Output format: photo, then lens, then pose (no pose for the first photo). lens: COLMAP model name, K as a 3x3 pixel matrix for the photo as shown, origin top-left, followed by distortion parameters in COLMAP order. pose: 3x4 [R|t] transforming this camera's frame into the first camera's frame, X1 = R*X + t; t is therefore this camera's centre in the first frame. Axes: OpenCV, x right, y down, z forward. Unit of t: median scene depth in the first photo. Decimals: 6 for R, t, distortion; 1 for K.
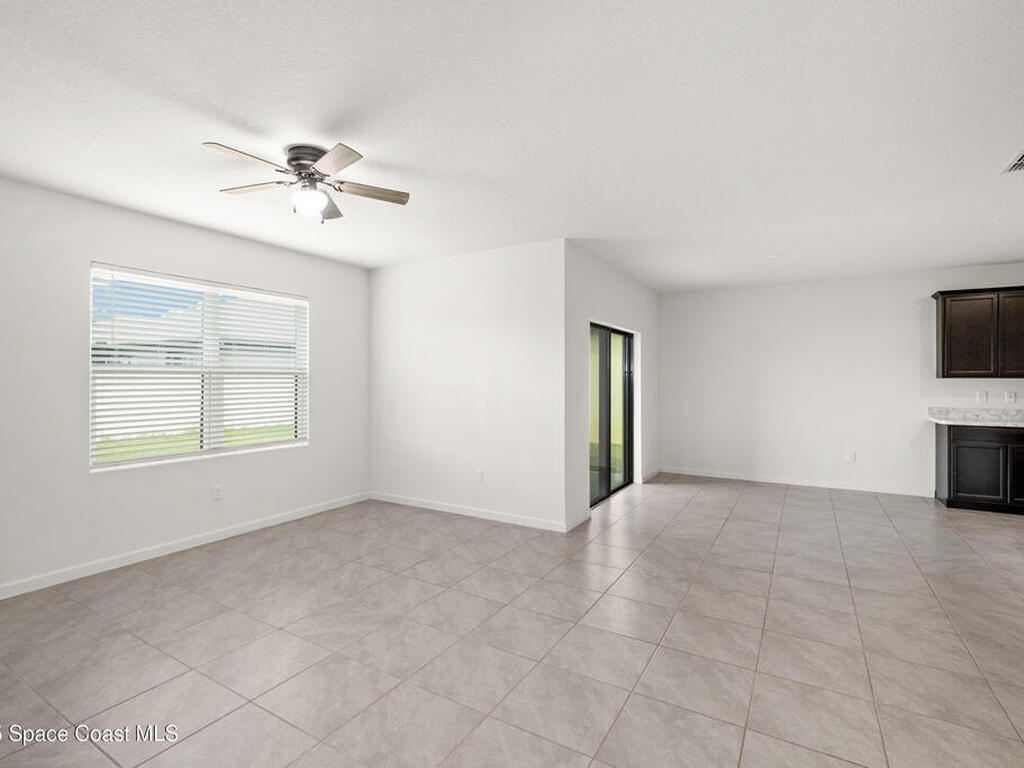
lens RADIAL K [[501.5, 0, 514.7], [0, 501.5, 380.6], [0, 0, 1]] dist [-0.008350, -0.000867]
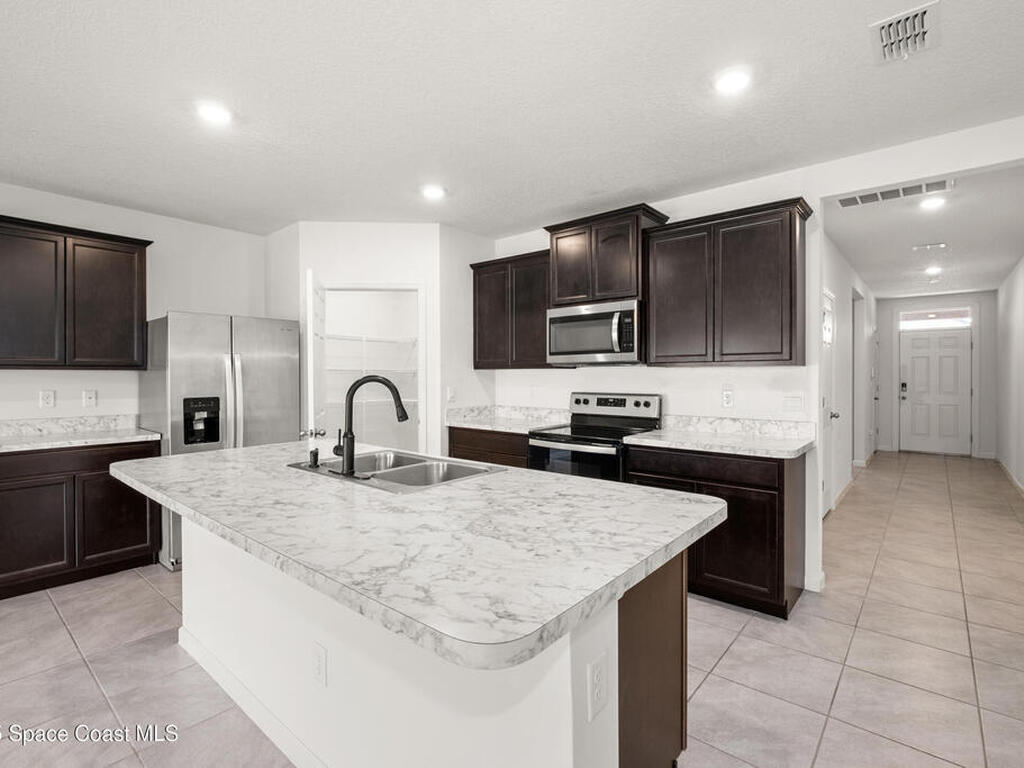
lens RADIAL K [[501.5, 0, 490.8], [0, 501.5, 381.4], [0, 0, 1]] dist [-0.008350, -0.000867]
pose [[0.191518, -0.018890, 0.981307, 0.480002], [-0.000887, 0.999811, 0.019419, -0.003225], [-0.981489, -0.004590, 0.191465, 0.363974]]
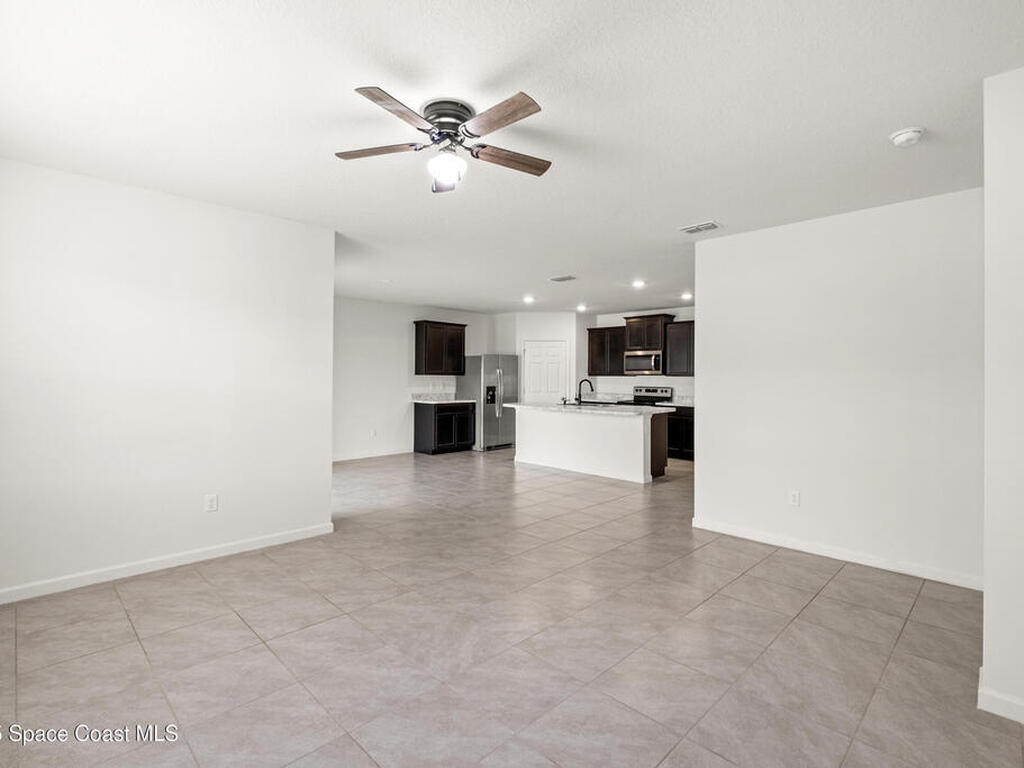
lens RADIAL K [[501.5, 0, 487.0], [0, 501.5, 372.2], [0, 0, 1]] dist [-0.008350, -0.000867]
pose [[0.278032, 0.001951, 0.960570, -0.736913], [-0.010218, 0.999947, 0.000926, -0.020835], [-0.960517, -0.010072, 0.278038, 0.400710]]
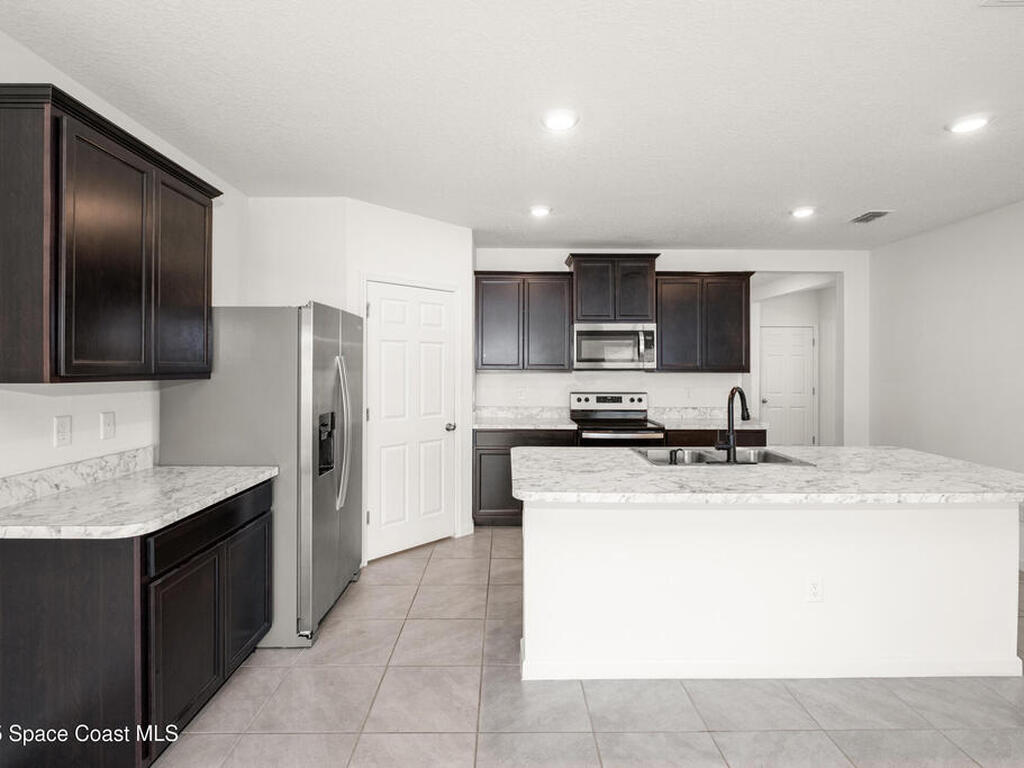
lens RADIAL K [[501.5, 0, 513.6], [0, 501.5, 378.5], [0, 0, 1]] dist [-0.008350, -0.000867]
pose [[-0.500576, -0.027110, 0.865268, 0.519376], [-0.010296, 0.999625, 0.025363, -0.021539], [-0.865632, 0.003787, -0.500667, 1.025696]]
